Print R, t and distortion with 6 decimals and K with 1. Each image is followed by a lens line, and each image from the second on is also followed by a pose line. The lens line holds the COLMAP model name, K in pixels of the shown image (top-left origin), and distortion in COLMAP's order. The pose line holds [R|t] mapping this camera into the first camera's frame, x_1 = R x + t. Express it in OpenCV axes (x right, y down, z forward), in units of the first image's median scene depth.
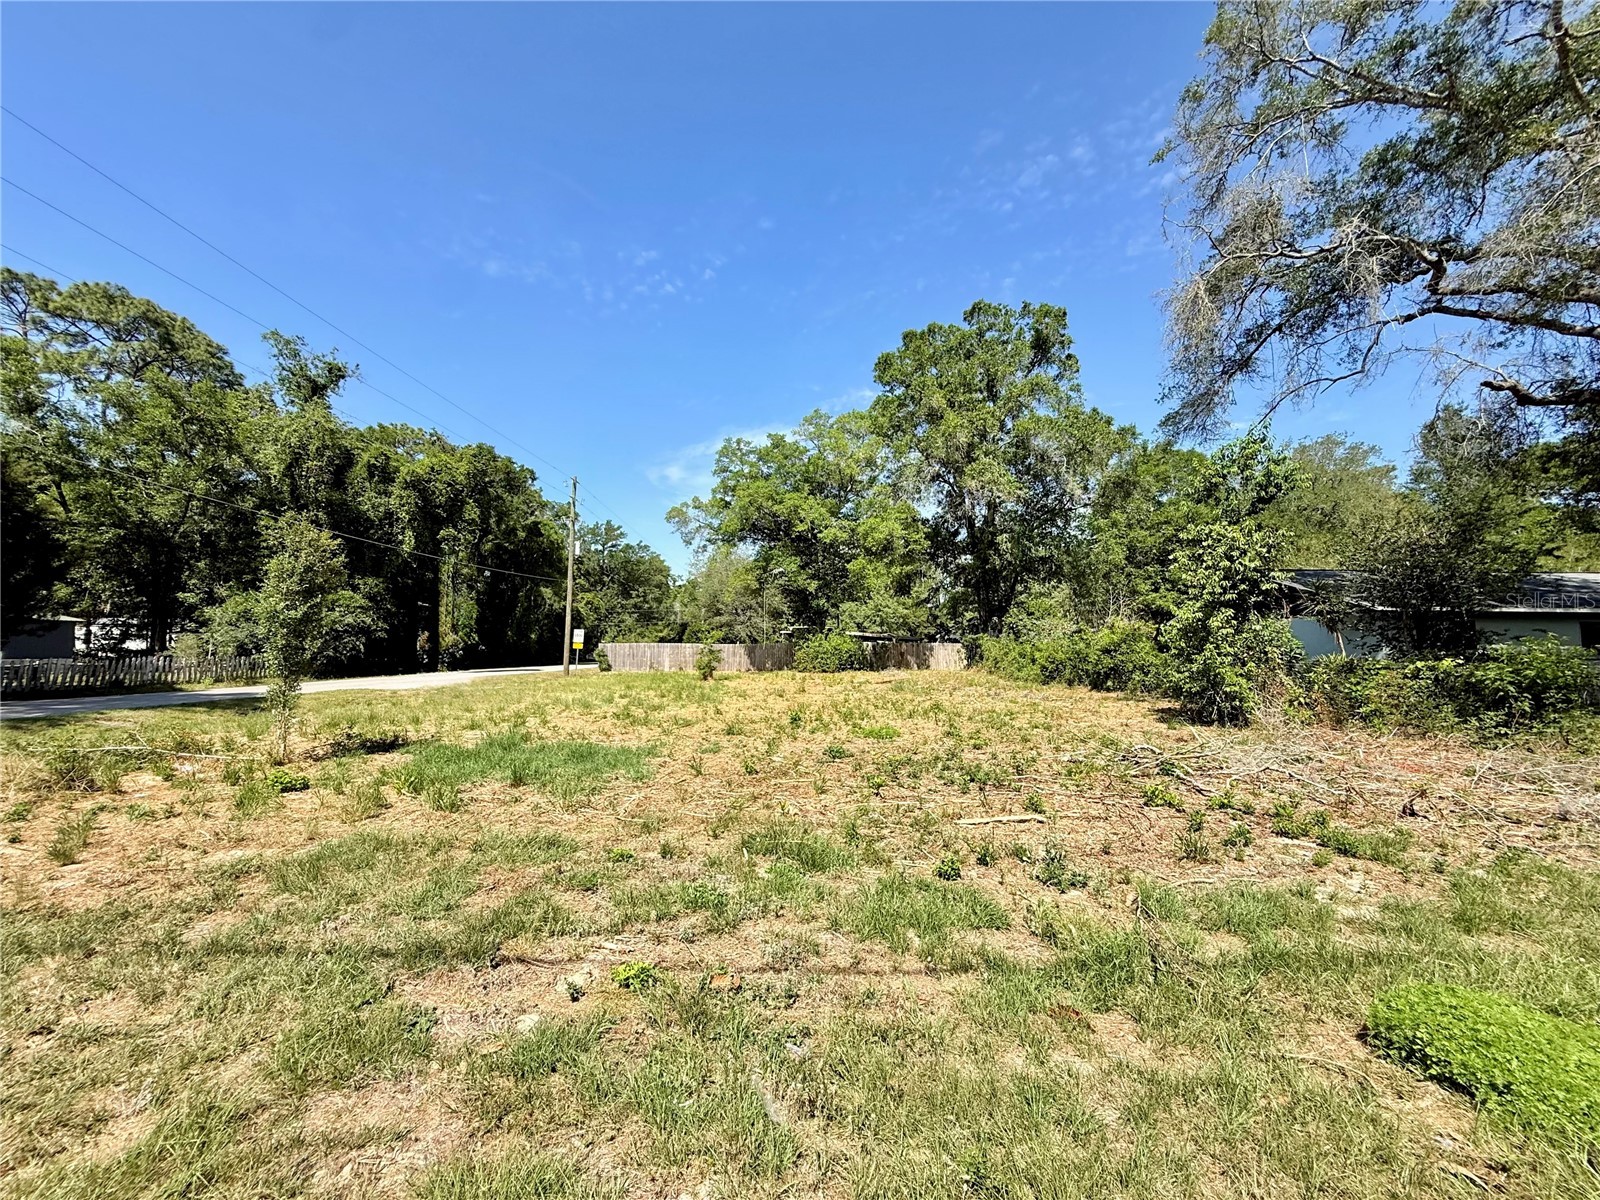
lens RADIAL K [[640.6, 0, 791.6], [0, 640.6, 602.9], [0, 0, 1]] dist [0.001049, -0.000038]
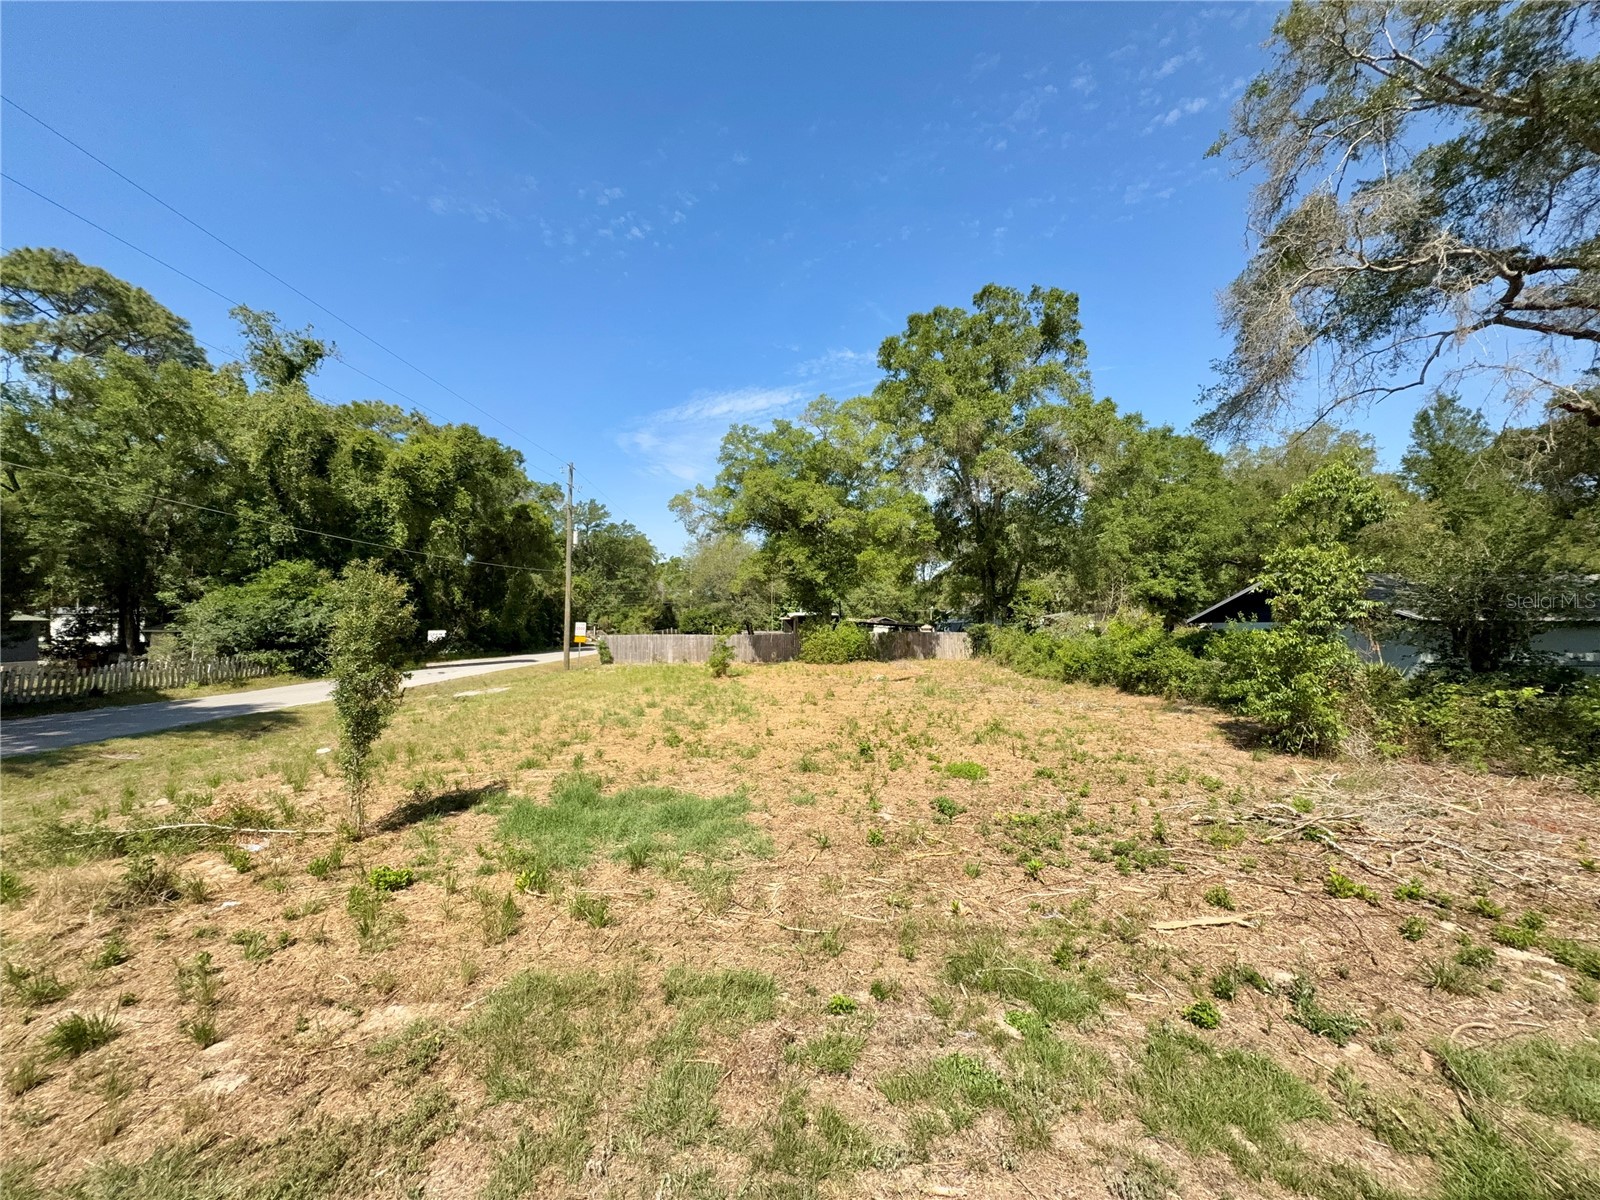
lens RADIAL K [[640.6, 0, 796.4], [0, 640.6, 603.1], [0, 0, 1]] dist [0.001049, -0.000038]
pose [[0.999037, -0.006144, 0.043440, -0.047081], [0.004324, 0.999113, 0.041883, -0.027098], [-0.043659, -0.041655, 0.998178, 0.016447]]
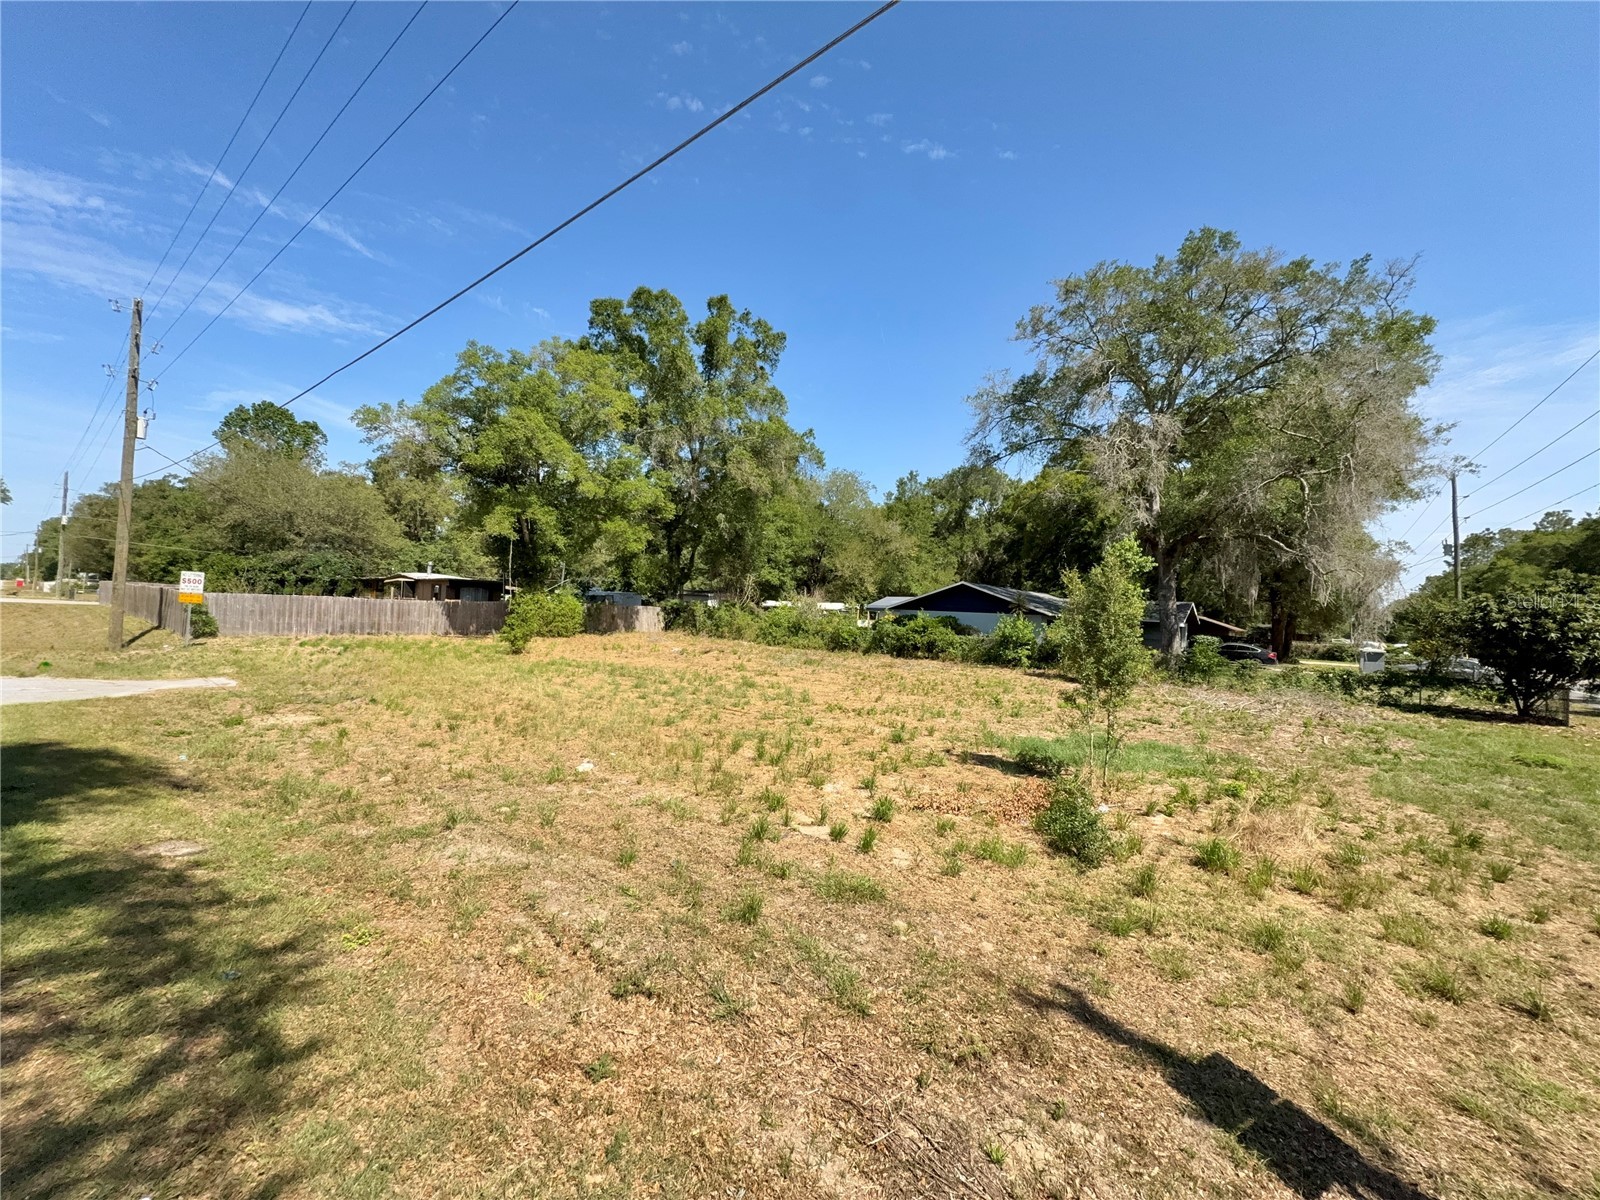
lens RADIAL K [[640.6, 0, 799.7], [0, 640.6, 606.0], [0, 0, 1]] dist [0.001049, -0.000038]
pose [[0.617171, 0.025146, 0.786427, -0.460182], [-0.101460, 0.993688, 0.047851, -0.013754], [-0.780260, -0.109323, 0.615827, 0.174182]]
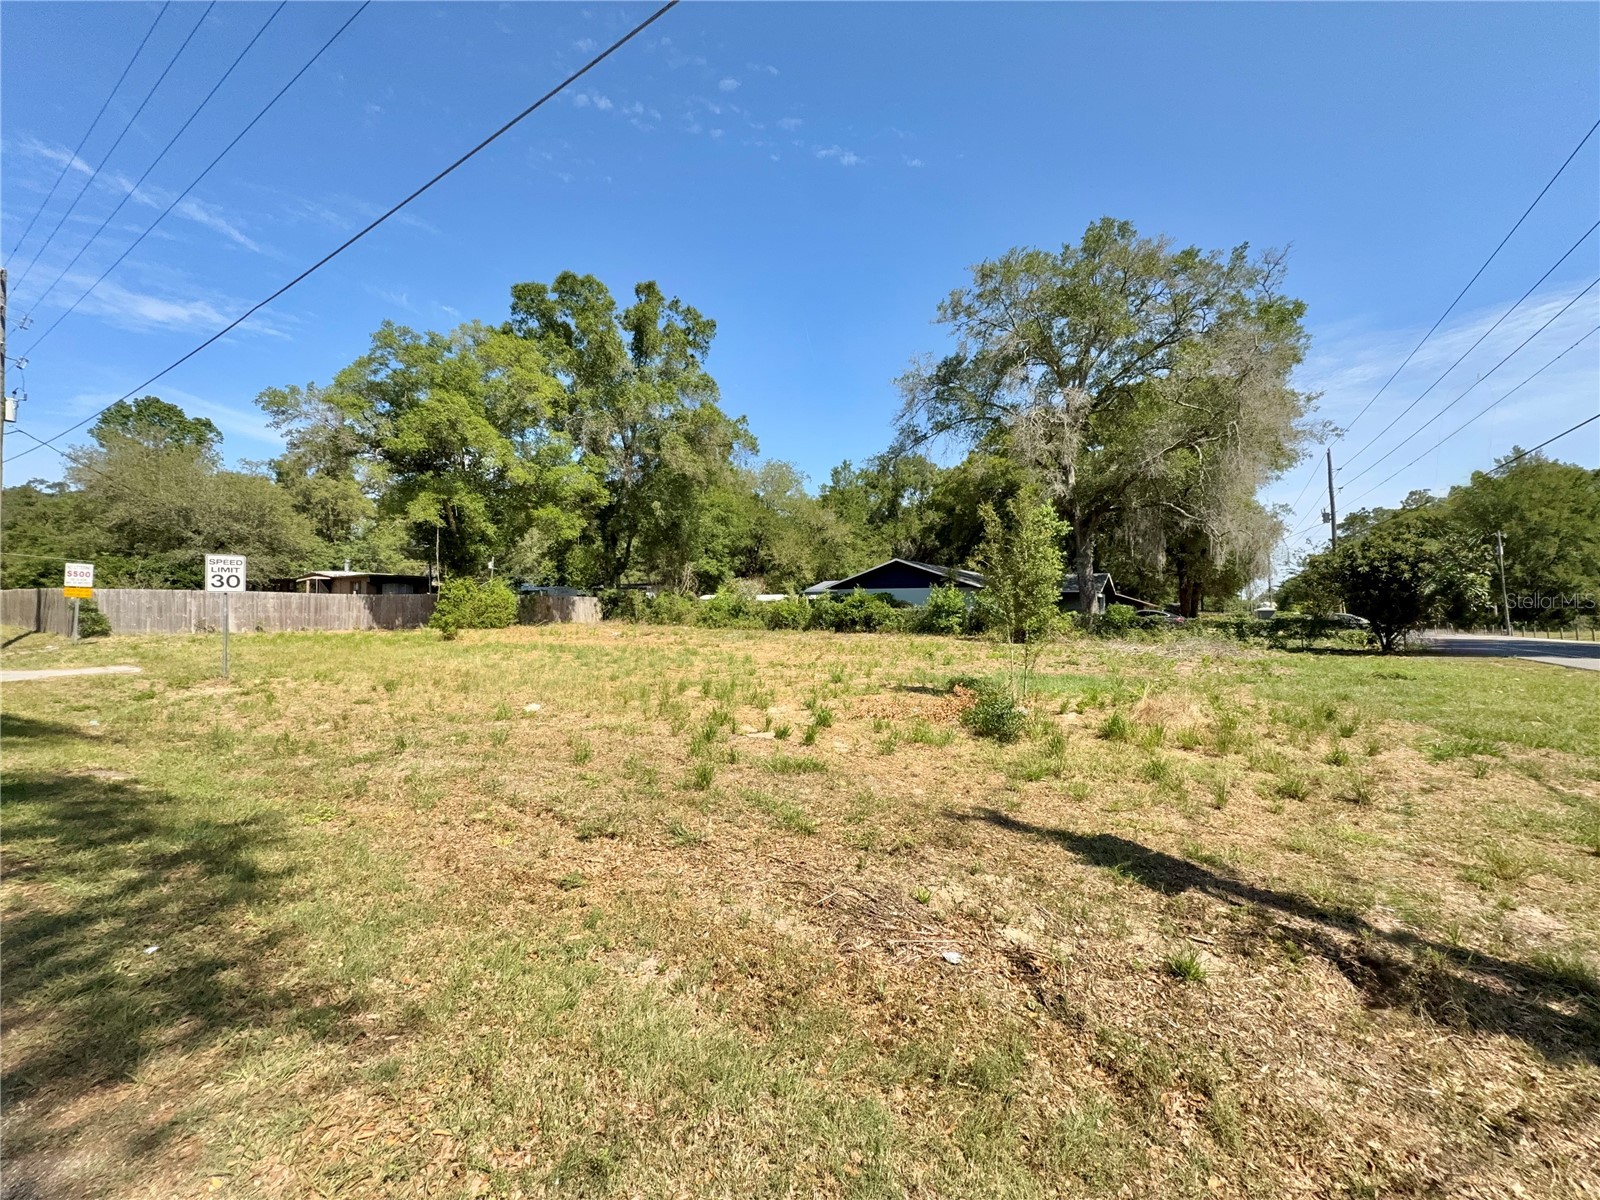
lens RADIAL K [[640.6, 0, 800.3], [0, 640.6, 605.3], [0, 0, 1]] dist [0.001049, -0.000038]
pose [[0.540187, 0.003863, 0.841536, -0.470145], [-0.068888, 0.996836, 0.039644, 0.012349], [-0.838721, -0.079387, 0.538744, 0.164001]]
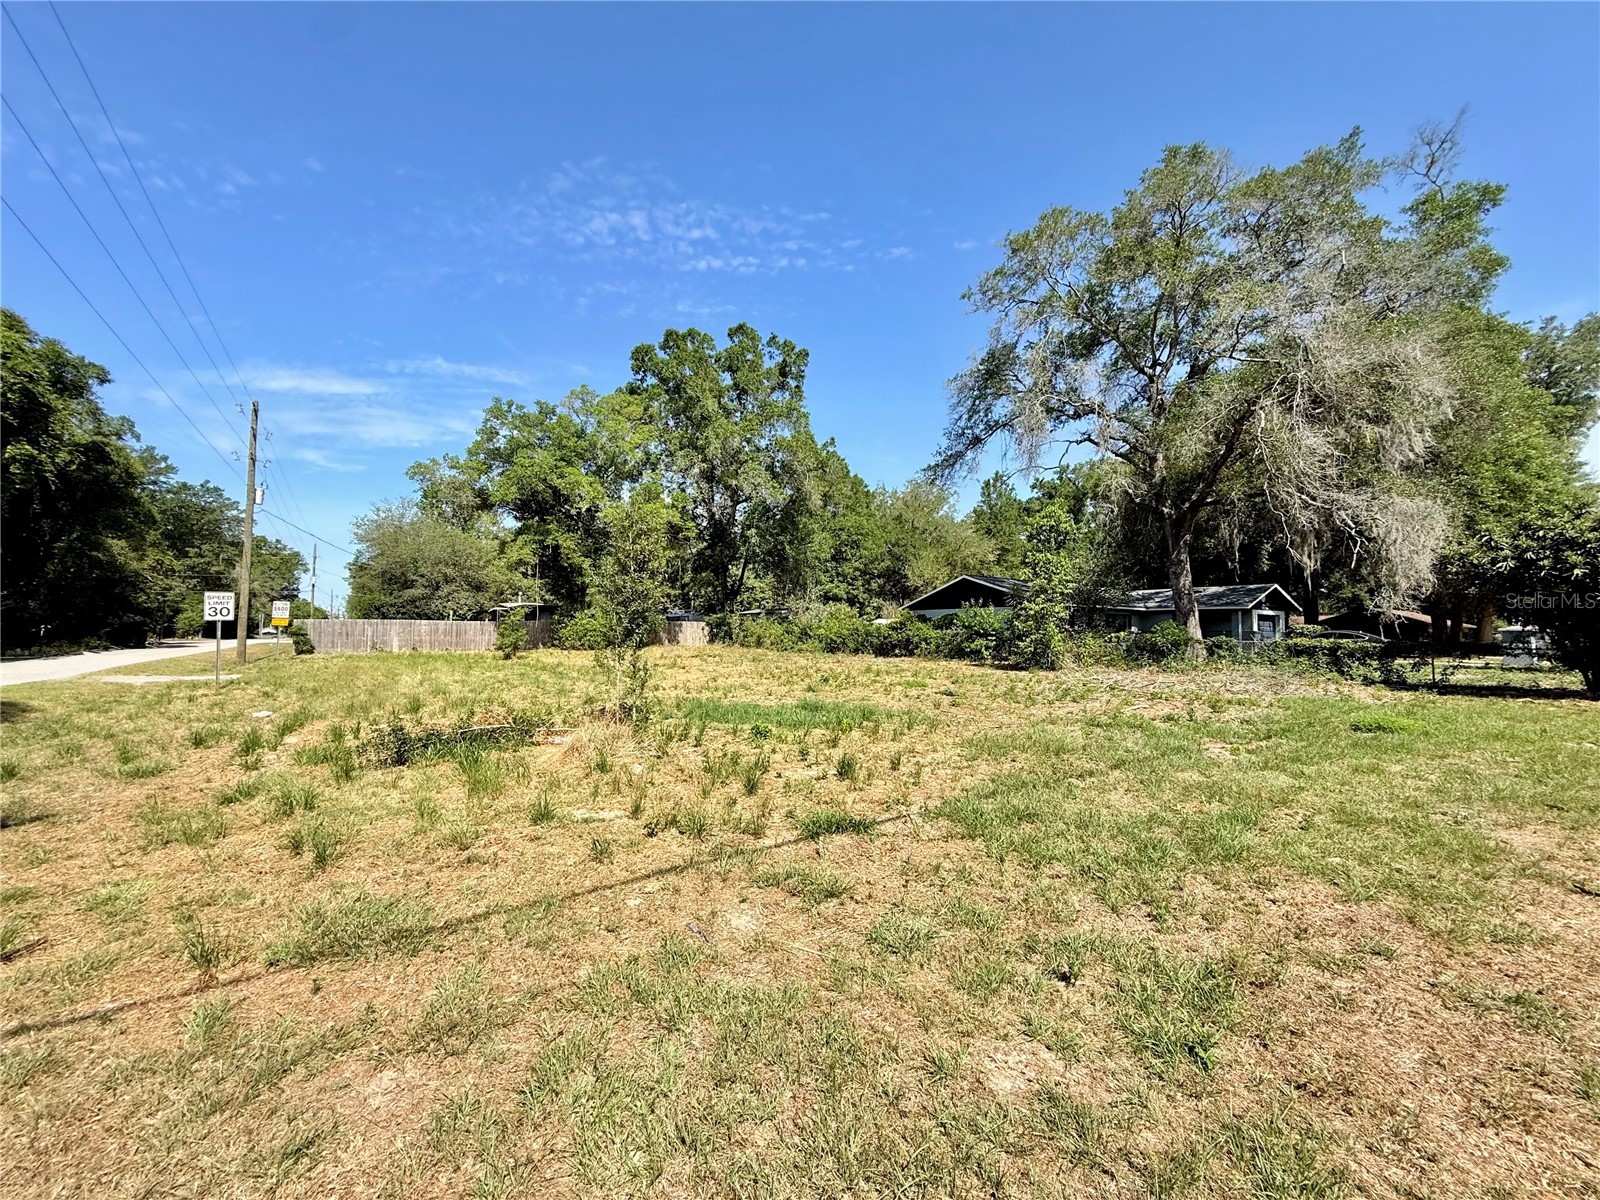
lens RADIAL K [[640.6, 0, 795.3], [0, 640.6, 593.4], [0, 0, 1]] dist [0.001049, -0.000038]
pose [[0.816037, 0.032242, 0.577100, -0.272925], [-0.043038, 0.999061, 0.005041, 0.001038], [-0.576395, -0.028950, 0.816658, -0.006151]]
